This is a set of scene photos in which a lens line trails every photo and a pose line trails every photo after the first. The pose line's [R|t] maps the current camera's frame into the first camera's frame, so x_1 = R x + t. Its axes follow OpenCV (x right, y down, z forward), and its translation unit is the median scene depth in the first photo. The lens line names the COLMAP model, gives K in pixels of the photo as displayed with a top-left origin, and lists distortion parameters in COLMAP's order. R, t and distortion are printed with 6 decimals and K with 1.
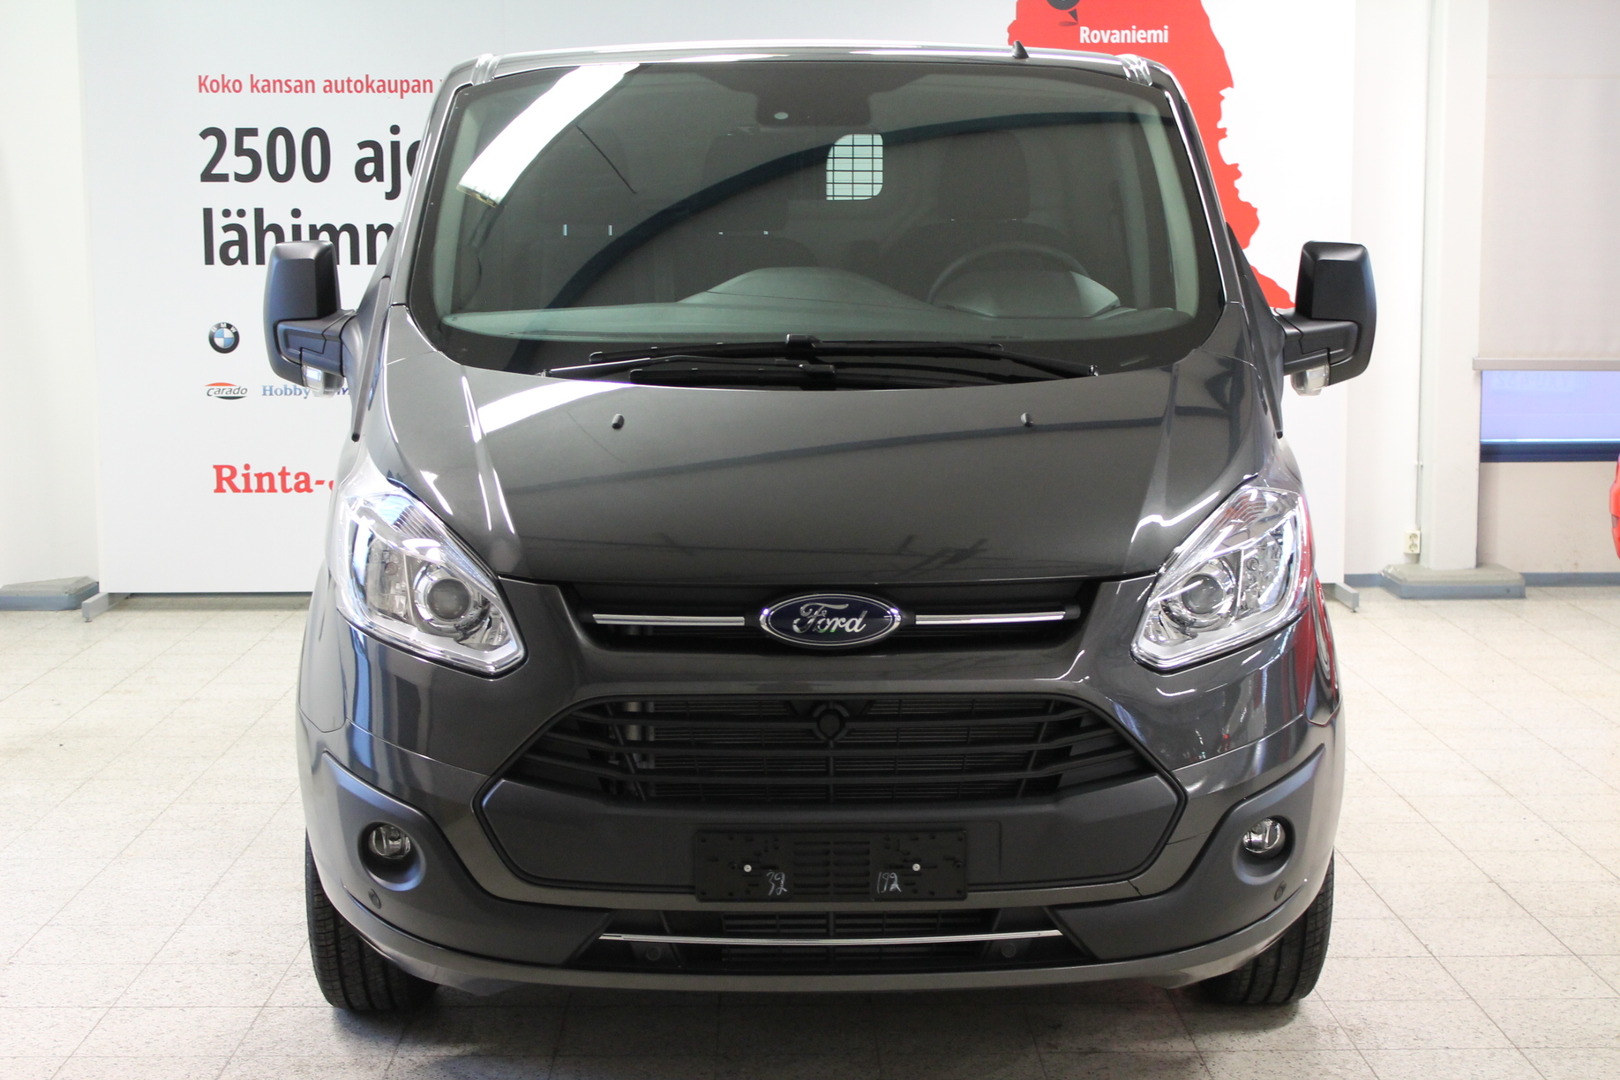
lens RADIAL K [[2517.6, 0, 810.5], [0, 2517.6, 536.5], [0, 0, 1]] dist [-0.028702, 0.000000]
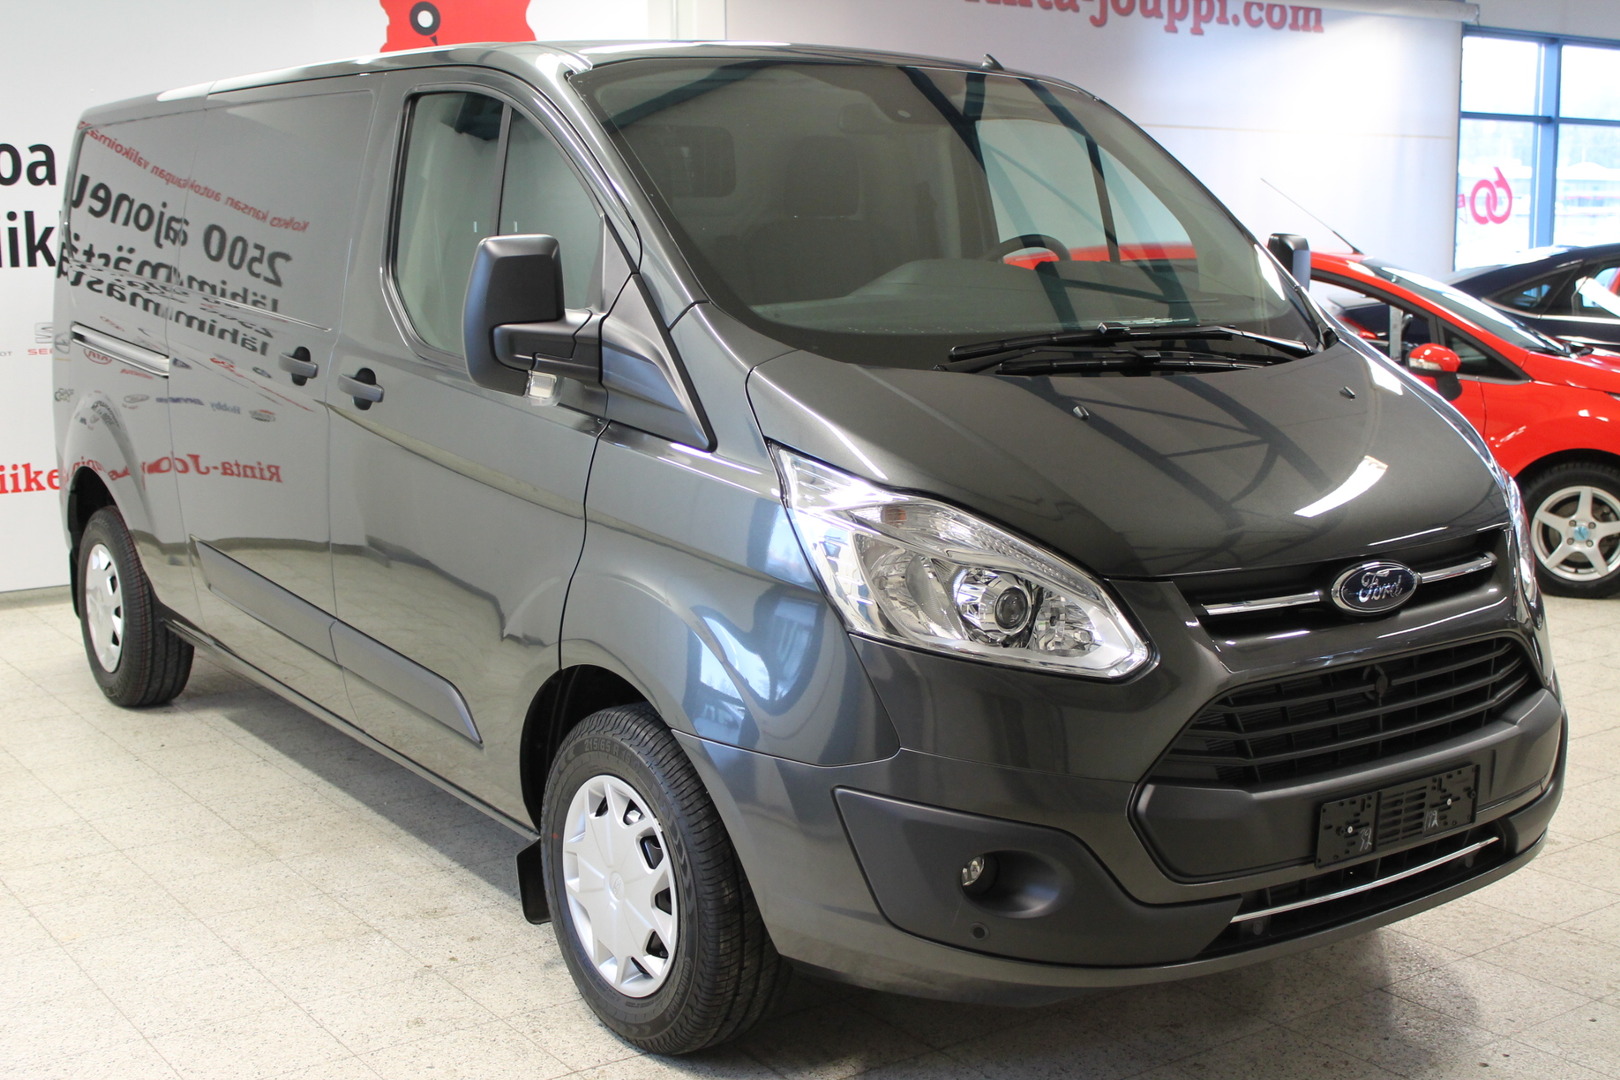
lens RADIAL K [[2013.1, 0, 811.0], [0, 2013.1, 549.0], [0, 0, 1]] dist [-0.148530, 0.000000]
pose [[0.832308, -0.089408, 0.547055, -0.650336], [0.070856, 0.995971, 0.054975, -0.046530], [-0.549766, -0.006994, 0.835289, 0.424488]]
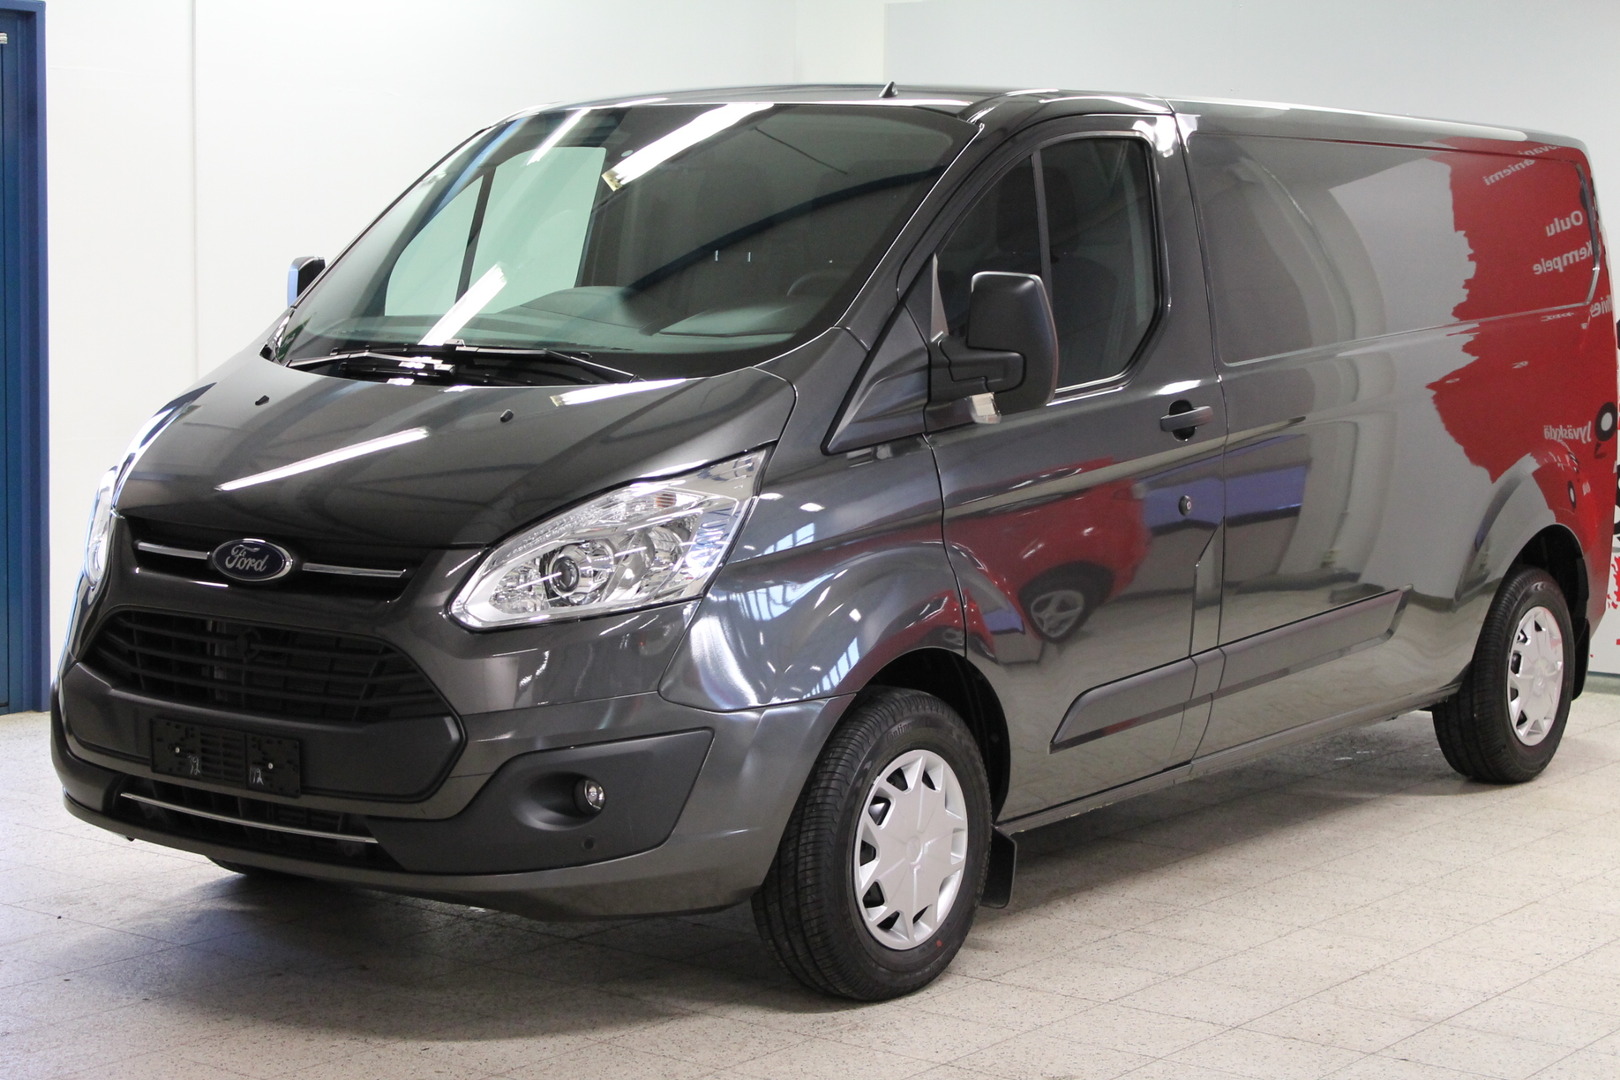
lens RADIAL K [[2913.8, 0, 809.8], [0, 2913.8, 537.4], [0, 0, 1]] dist [-0.011359, 0.000000]
pose [[0.787220, 0.075412, -0.612044, 1.095962], [-0.094899, 0.995487, 0.000597, -0.004927], [0.609327, 0.057612, 0.790823, 0.032597]]
